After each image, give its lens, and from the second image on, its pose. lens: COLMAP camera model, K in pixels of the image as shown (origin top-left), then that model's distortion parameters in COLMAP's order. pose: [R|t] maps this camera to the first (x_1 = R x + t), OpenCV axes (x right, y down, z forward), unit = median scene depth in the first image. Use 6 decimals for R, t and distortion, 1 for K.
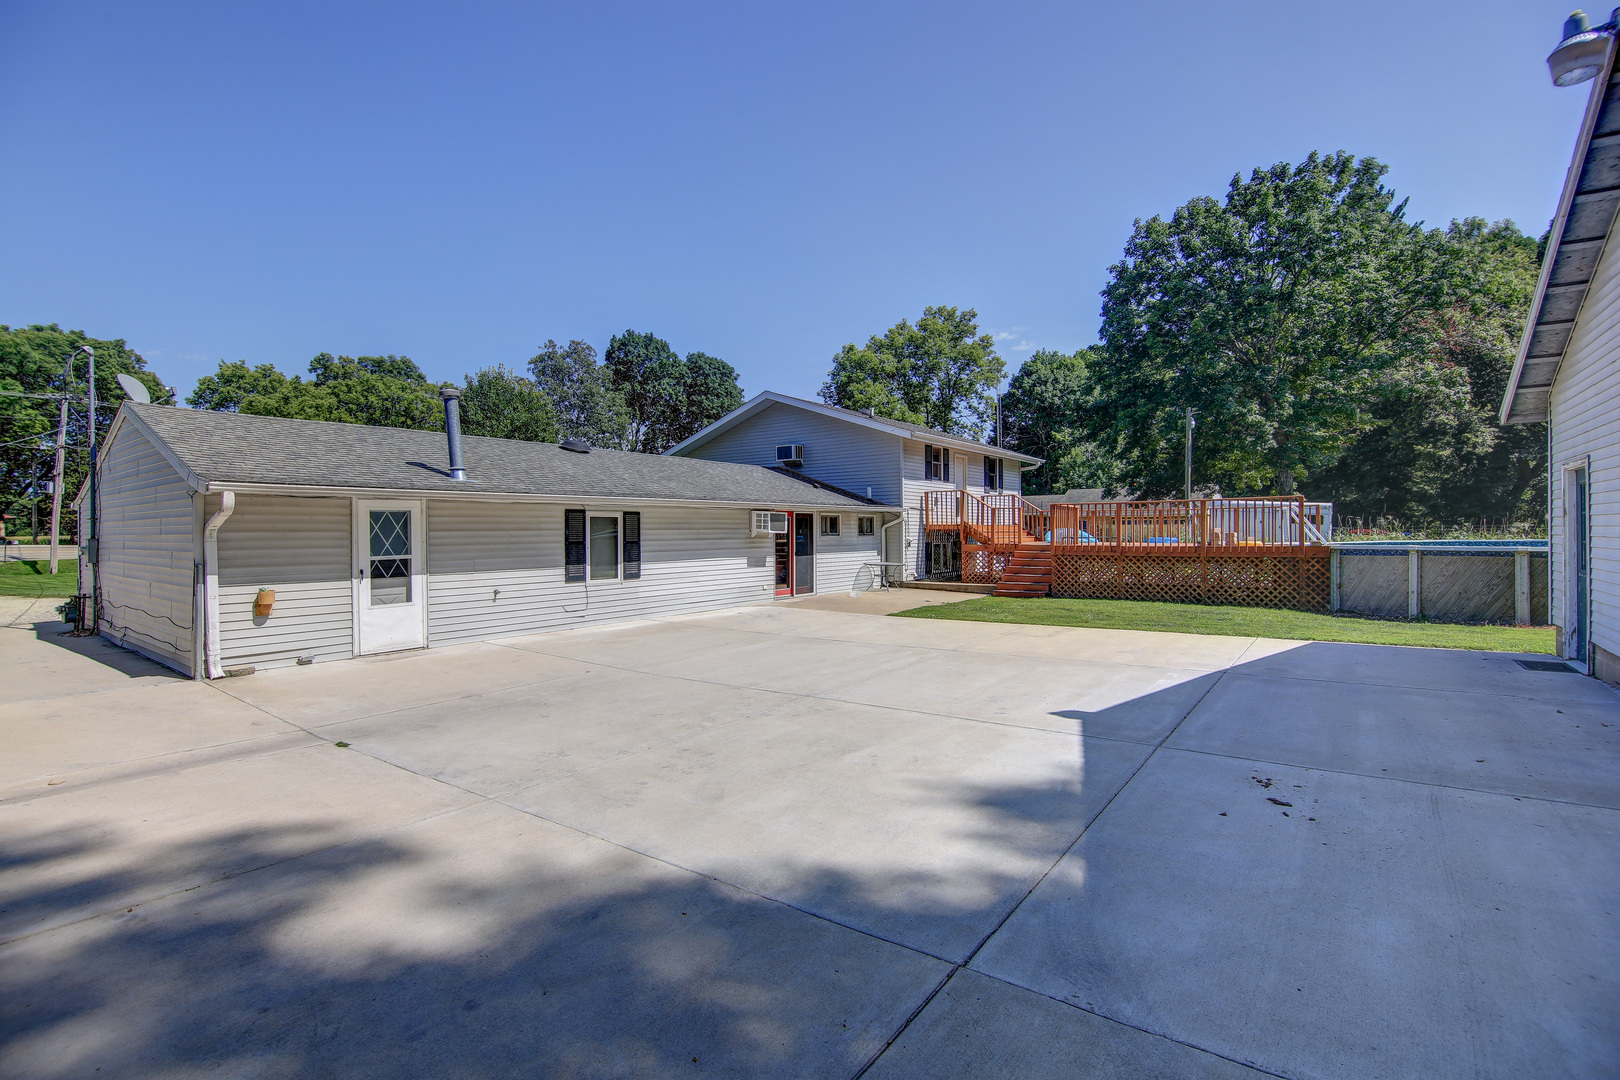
lens RADIAL K [[728.9, 0, 812.9], [0, 728.9, 537.2], [0, 0, 1]] dist [-0.004648, -0.000296]
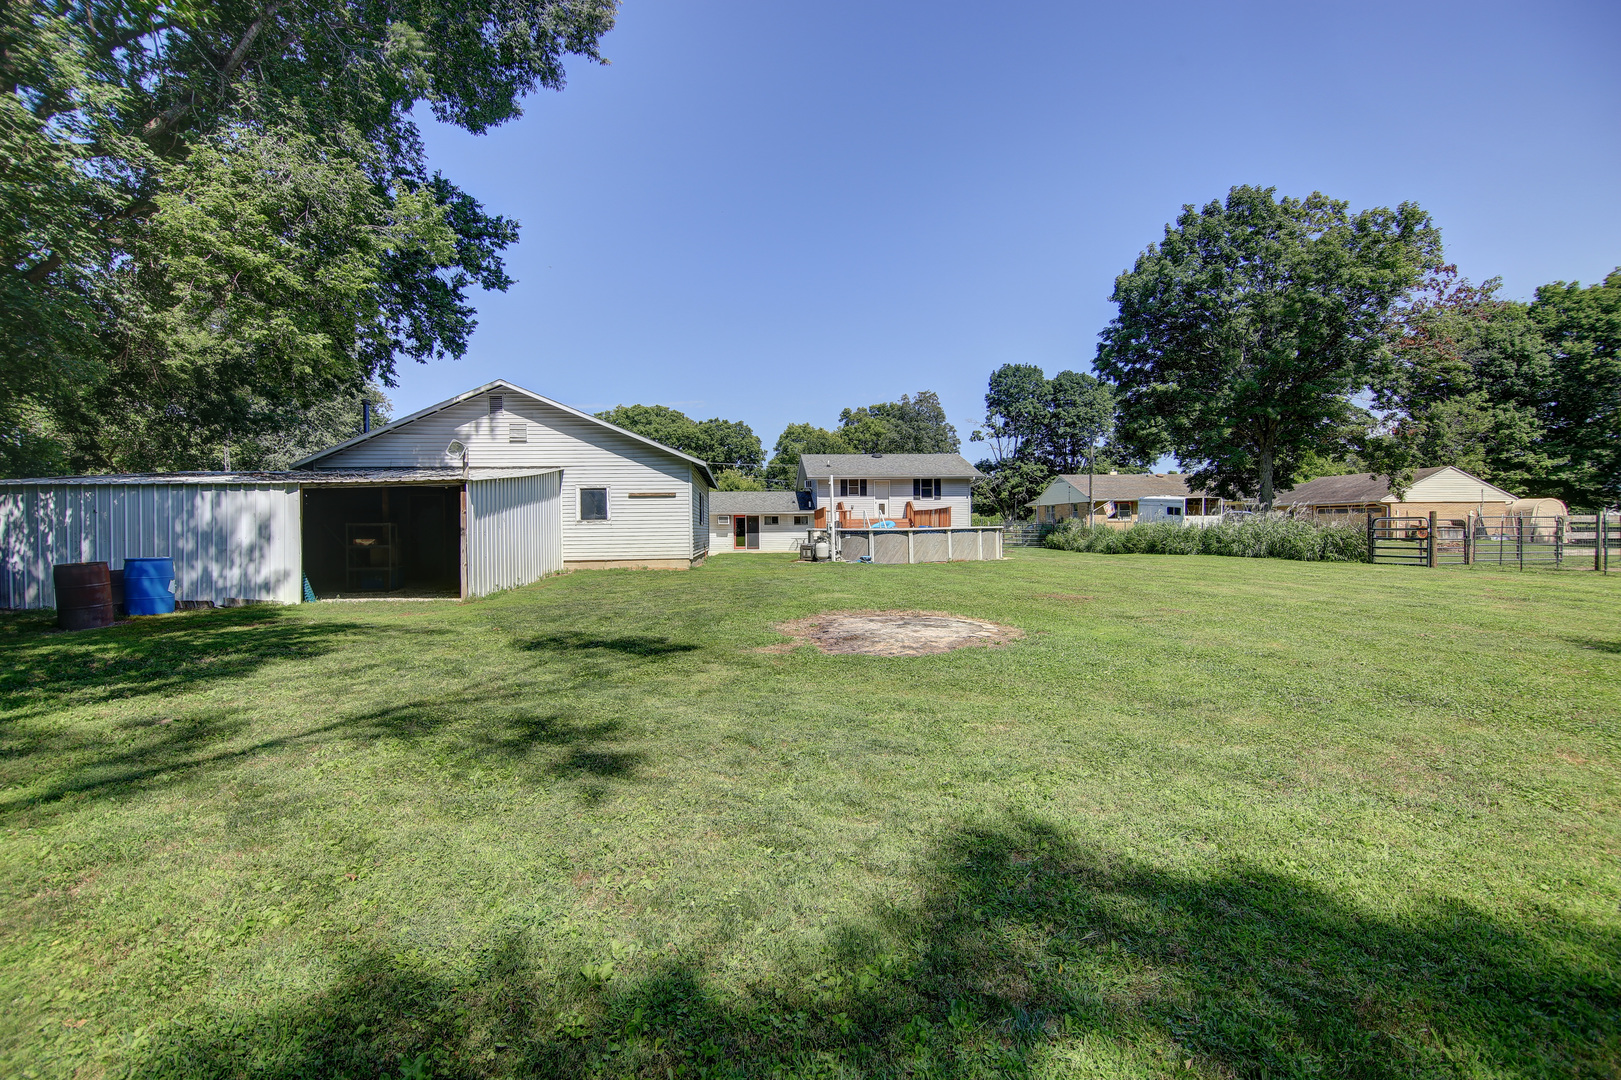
lens RADIAL K [[729.4, 0, 807.1], [0, 729.4, 538.5], [0, 0, 1]] dist [-0.004648, -0.000296]
pose [[0.676471, 0.008287, -0.736422, 0.773793], [0.001566, 0.999918, 0.012691, 0.005207], [0.736467, -0.009738, 0.676403, -0.200326]]
